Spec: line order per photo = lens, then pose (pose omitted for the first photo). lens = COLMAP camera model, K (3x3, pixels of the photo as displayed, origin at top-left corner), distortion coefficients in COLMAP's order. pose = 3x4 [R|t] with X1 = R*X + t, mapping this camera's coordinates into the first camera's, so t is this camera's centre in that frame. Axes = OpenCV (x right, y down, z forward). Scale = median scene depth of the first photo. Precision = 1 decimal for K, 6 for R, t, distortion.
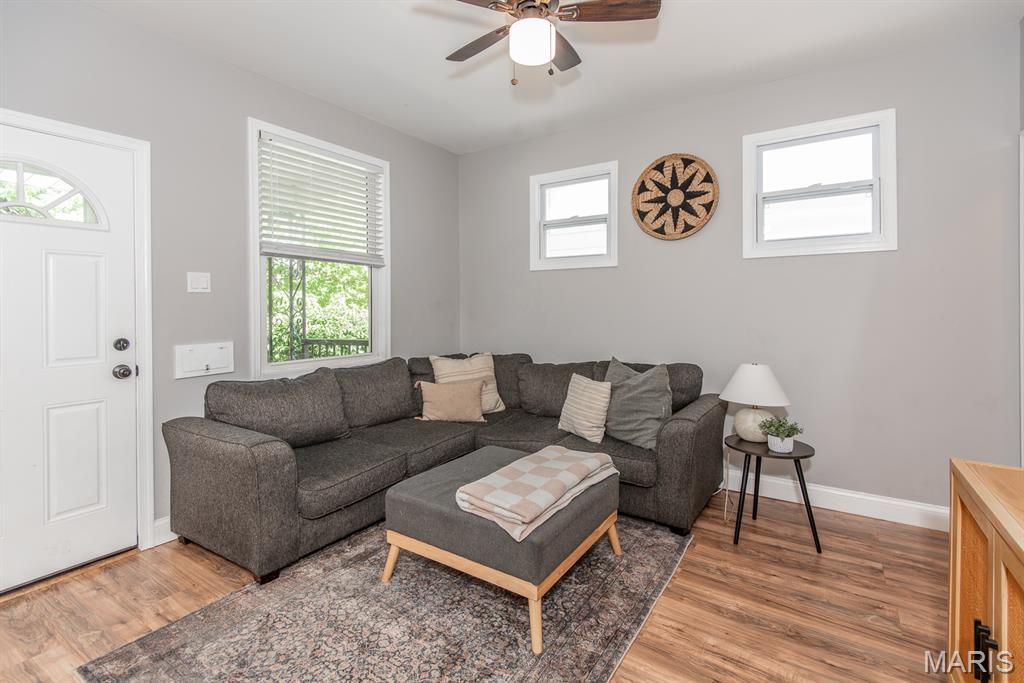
lens RADIAL K [[479.1, 0, 513.6], [0, 479.1, 309.5], [0, 0, 1]] dist [0.026981, -0.013334]
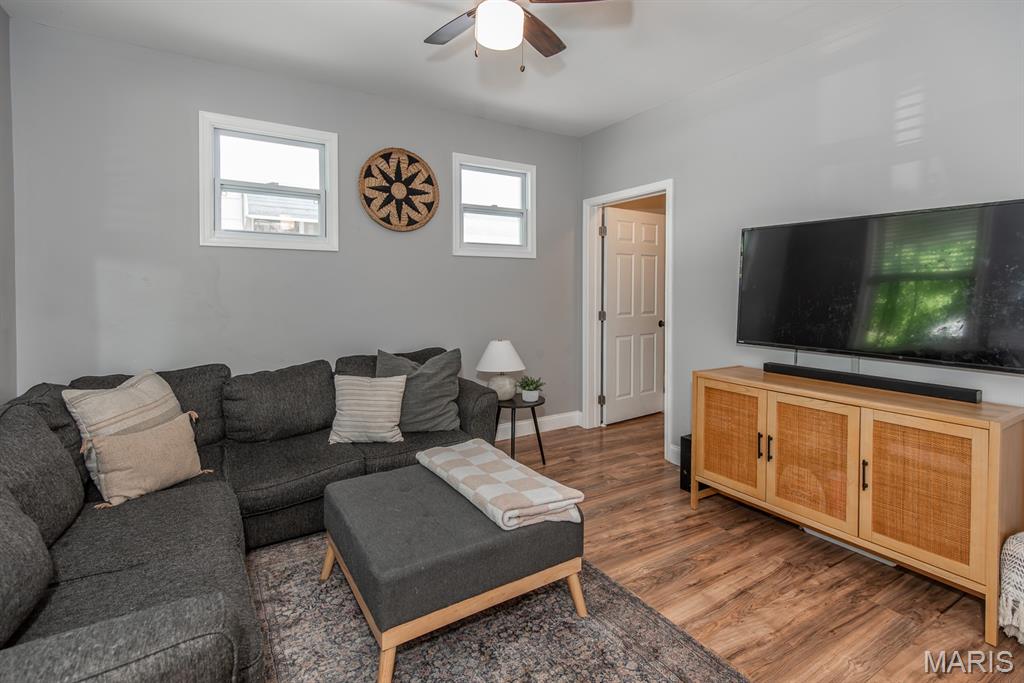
lens RADIAL K [[472.8, 0, 517.3], [0, 472.8, 298.5], [0, 0, 1]] dist [0.026443, -0.000803]
pose [[0.415863, -0.015002, 0.909303, -0.500256], [0.005679, 0.999887, 0.013899, -0.012735], [-0.909409, -0.000617, 0.415902, 0.348530]]
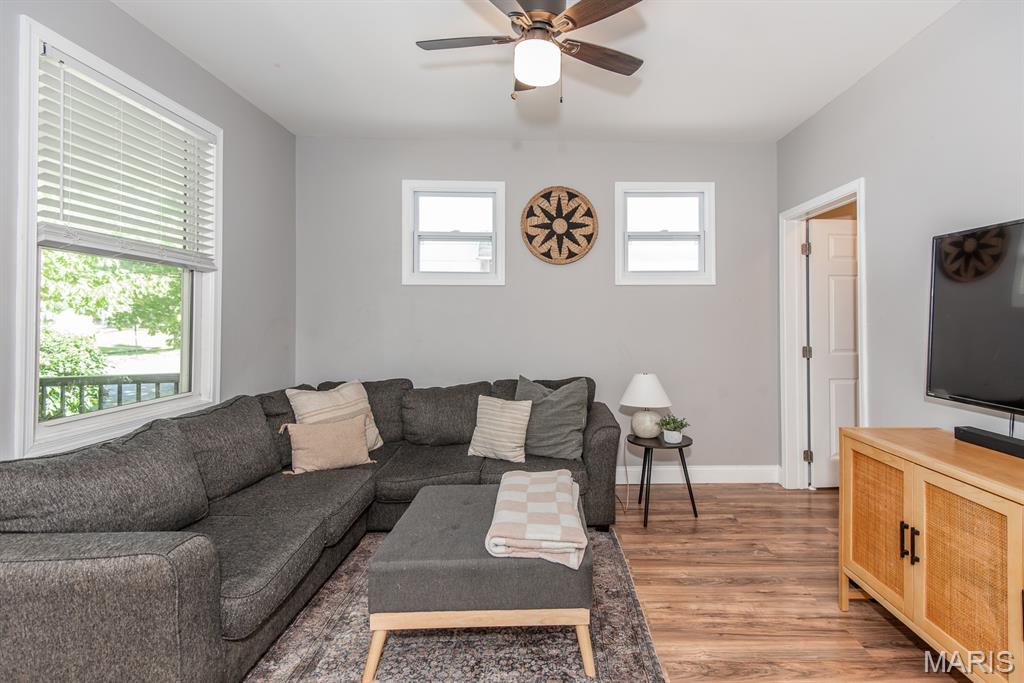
lens RADIAL K [[489.3, 0, 568.4], [0, 489.3, 313.1], [0, 0, 1]] dist [0.043930, -0.025375]
pose [[0.809657, 0.009916, 0.586819, -0.306525], [0.001384, 0.999822, -0.018805, -0.013189], [-0.586902, 0.016037, 0.809499, 0.090289]]
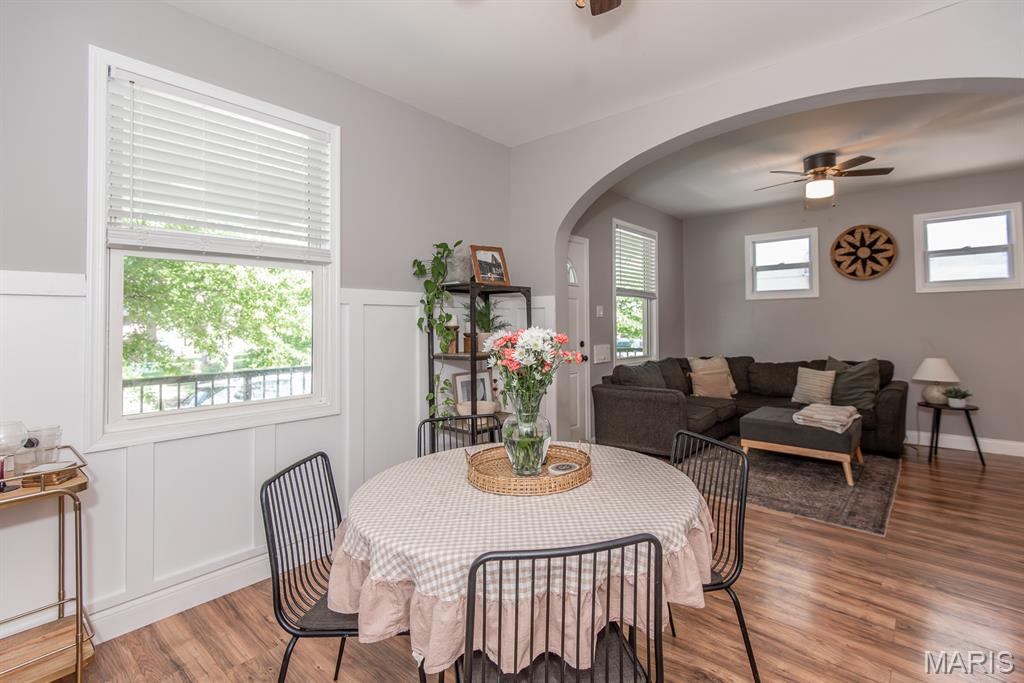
lens RADIAL K [[490.6, 0, 510.3], [0, 490.6, 310.6], [0, 0, 1]] dist [-0.004844, -0.001767]
pose [[0.991551, -0.006869, -0.129533, -0.586954], [0.001806, 0.999231, -0.039166, 0.010260], [0.129703, 0.038601, 0.990801, -0.689129]]
